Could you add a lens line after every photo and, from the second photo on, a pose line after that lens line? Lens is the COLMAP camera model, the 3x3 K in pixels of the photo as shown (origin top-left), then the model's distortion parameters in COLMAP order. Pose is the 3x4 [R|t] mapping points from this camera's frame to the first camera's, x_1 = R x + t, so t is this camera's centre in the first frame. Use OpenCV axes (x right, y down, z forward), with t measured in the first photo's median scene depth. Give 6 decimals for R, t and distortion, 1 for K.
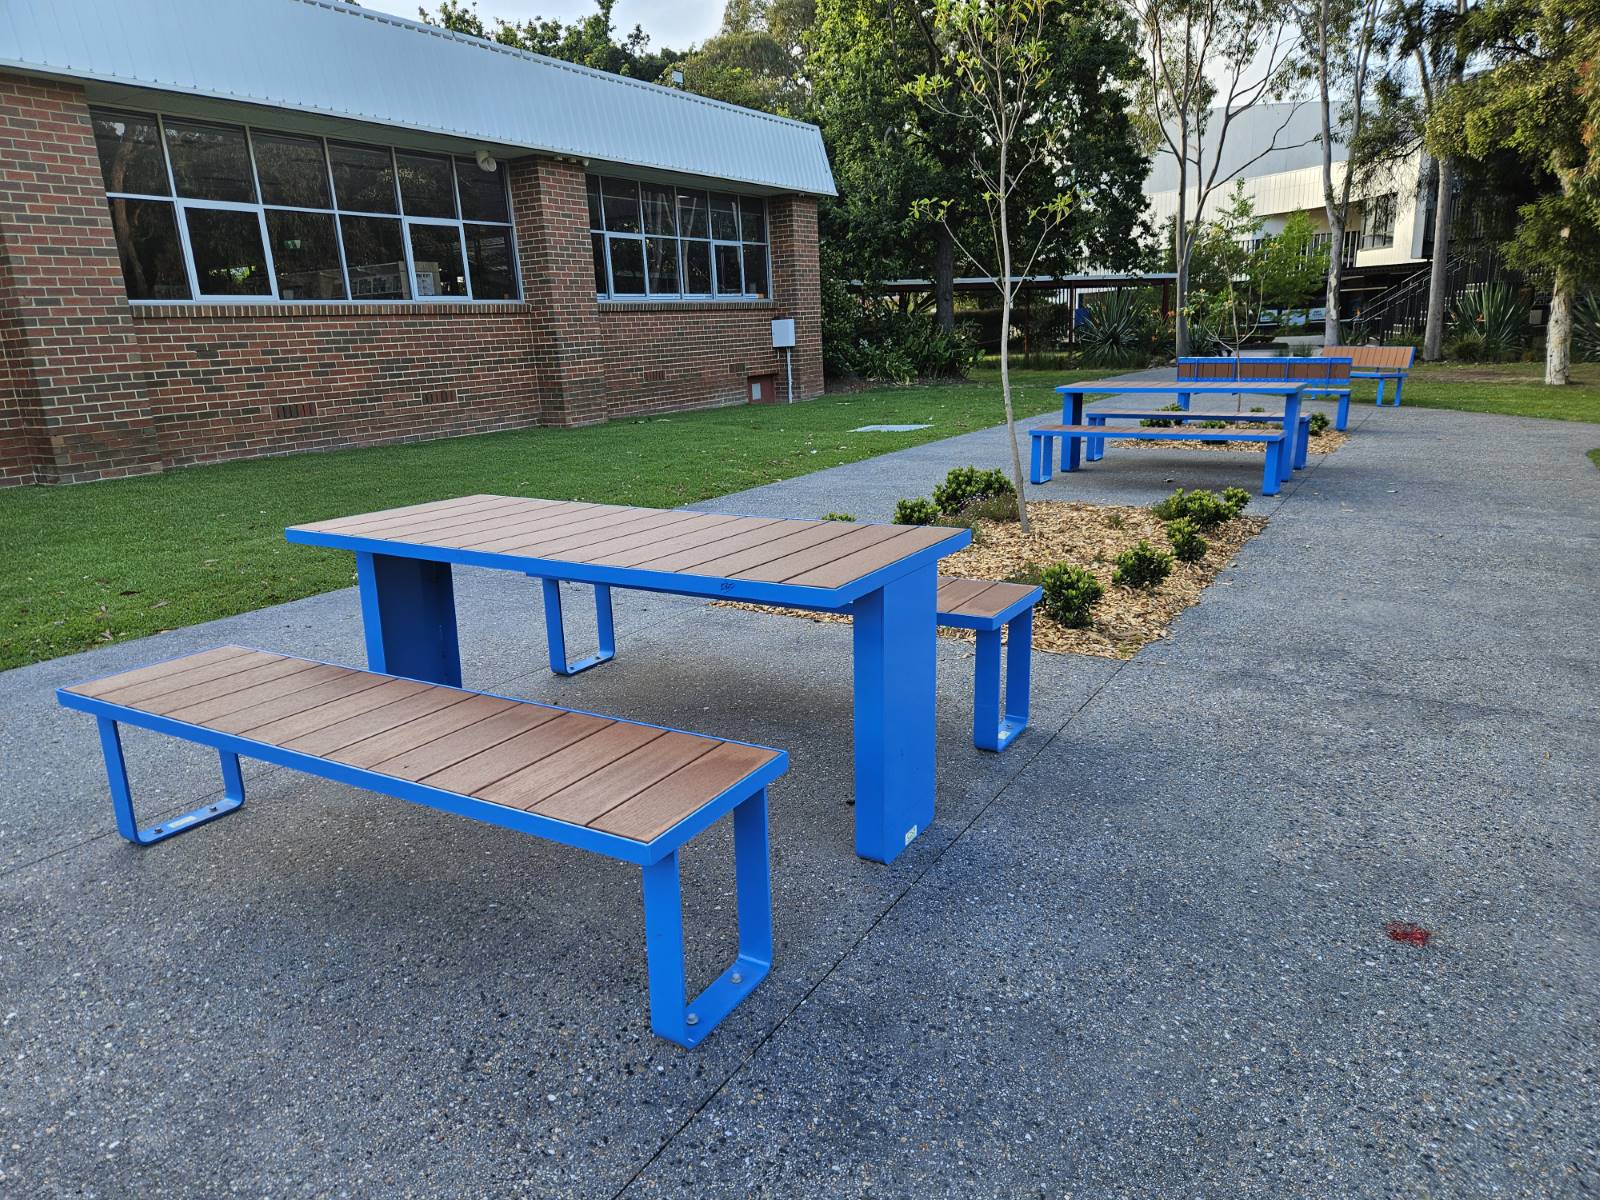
lens RADIAL K [[1059.0, 0, 787.5], [0, 1059.0, 628.6], [0, 0, 1]] dist [0.059630, -0.059010]
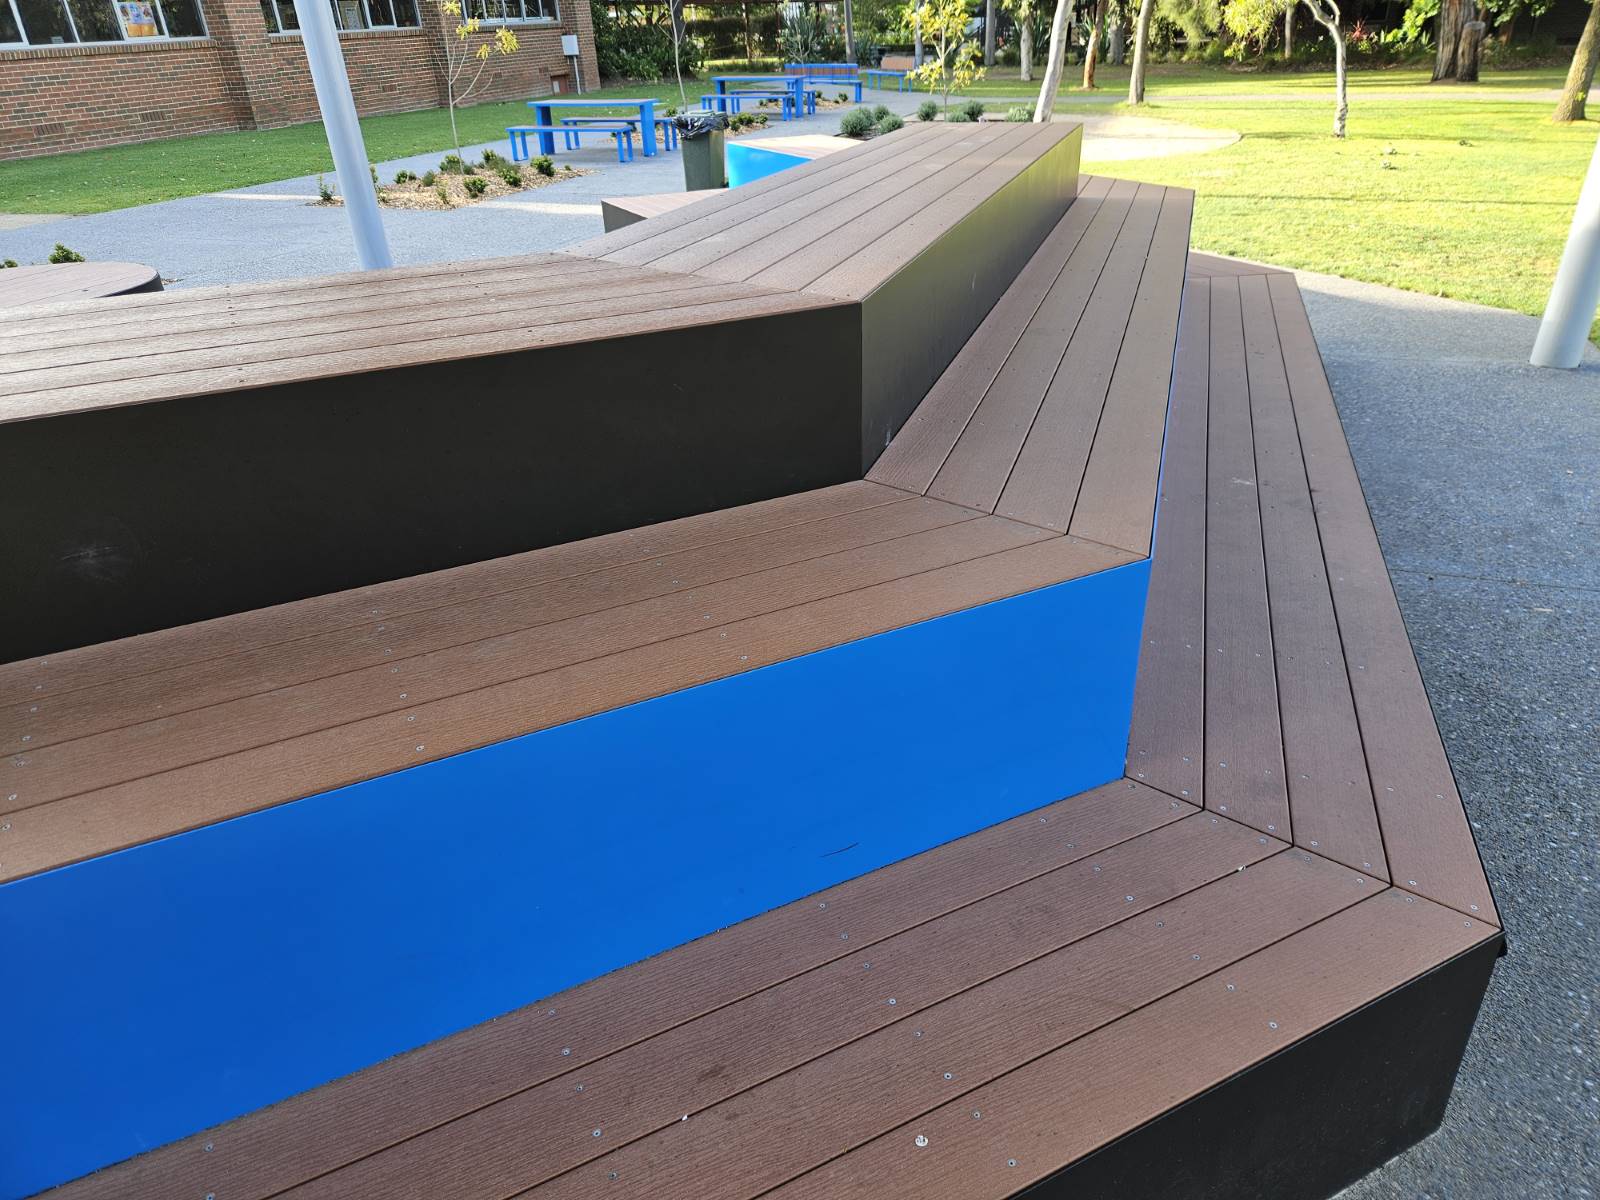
lens RADIAL K [[1051.5, 0, 800.5], [0, 1051.5, 606.3], [0, 0, 1]] dist [0.058808, -0.057333]
pose [[0.975062, -0.103774, 0.196174, -0.065229], [0.057261, 0.971651, 0.229382, 0.174097], [-0.214417, -0.212429, 0.953362, -0.703781]]
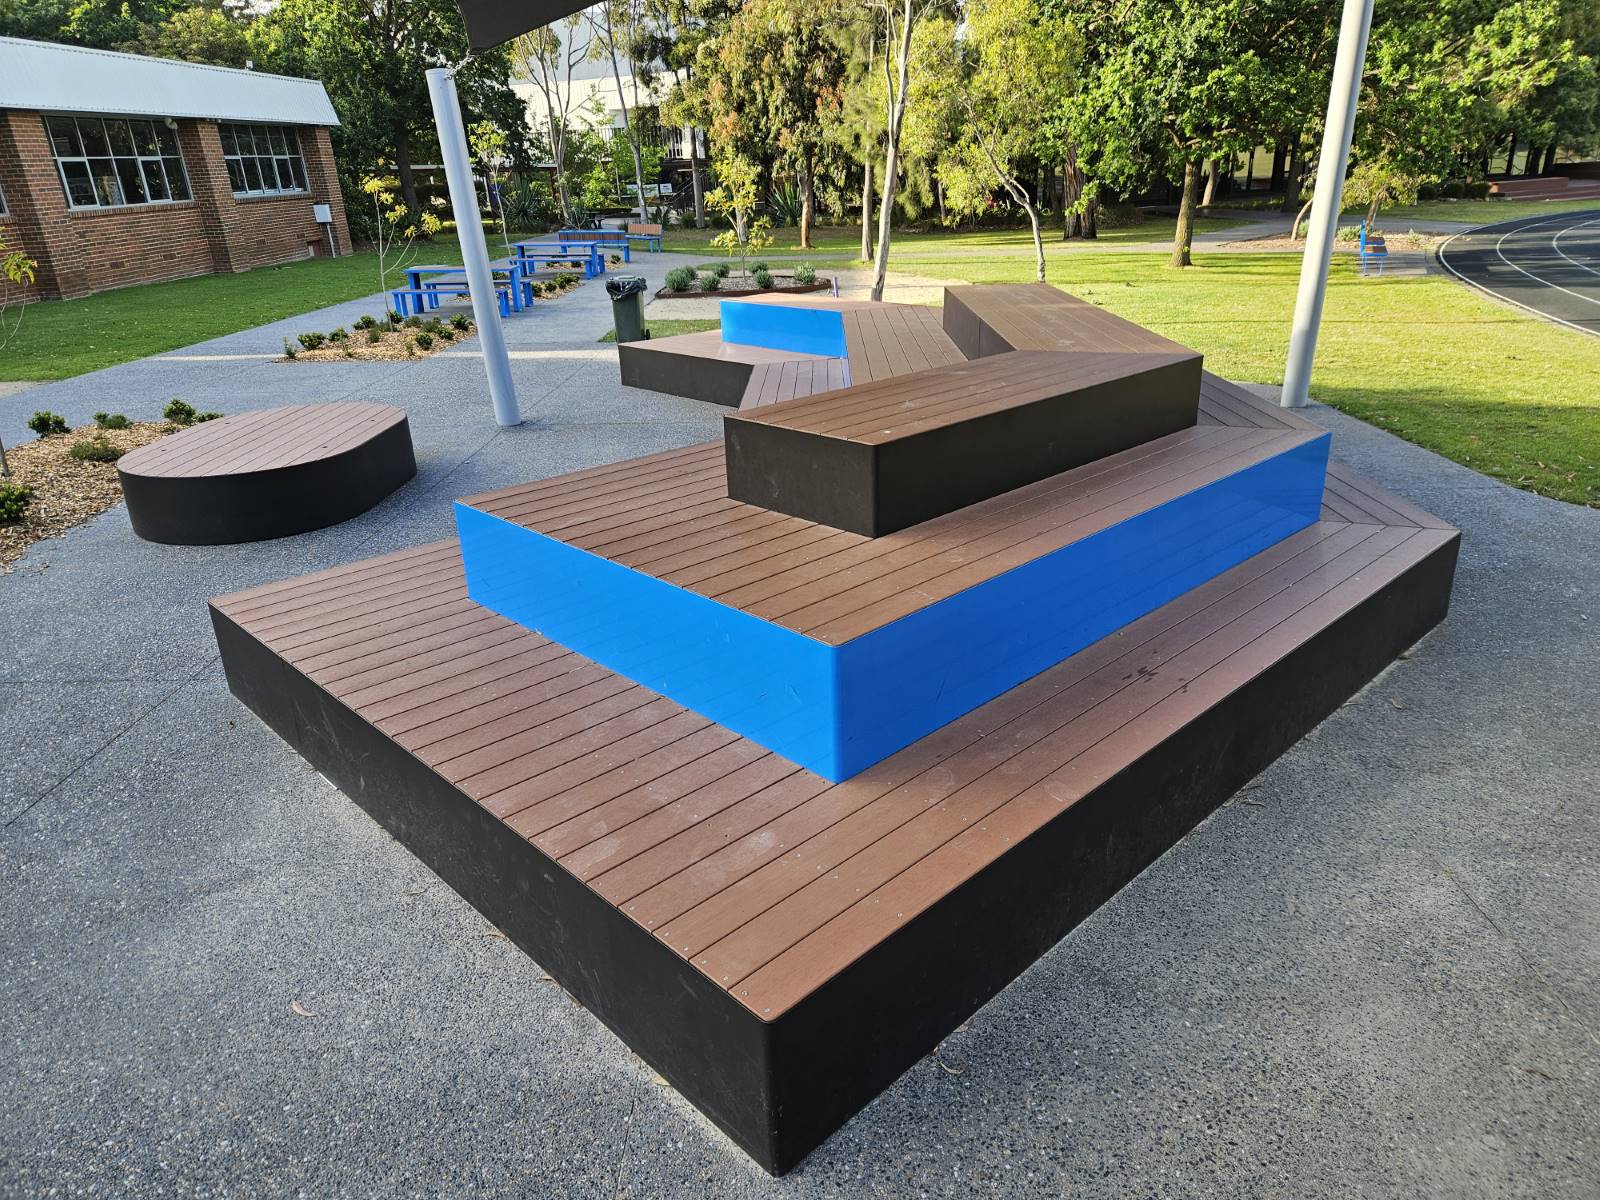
lens RADIAL K [[1051.5, 0, 800.5], [0, 1051.5, 606.3], [0, 0, 1]] dist [0.058808, -0.057333]
pose [[0.861679, -0.183710, 0.473032, -0.252255], [0.134048, 0.981461, 0.136985, 0.180827], [-0.489428, -0.054628, 0.870331, -0.785816]]
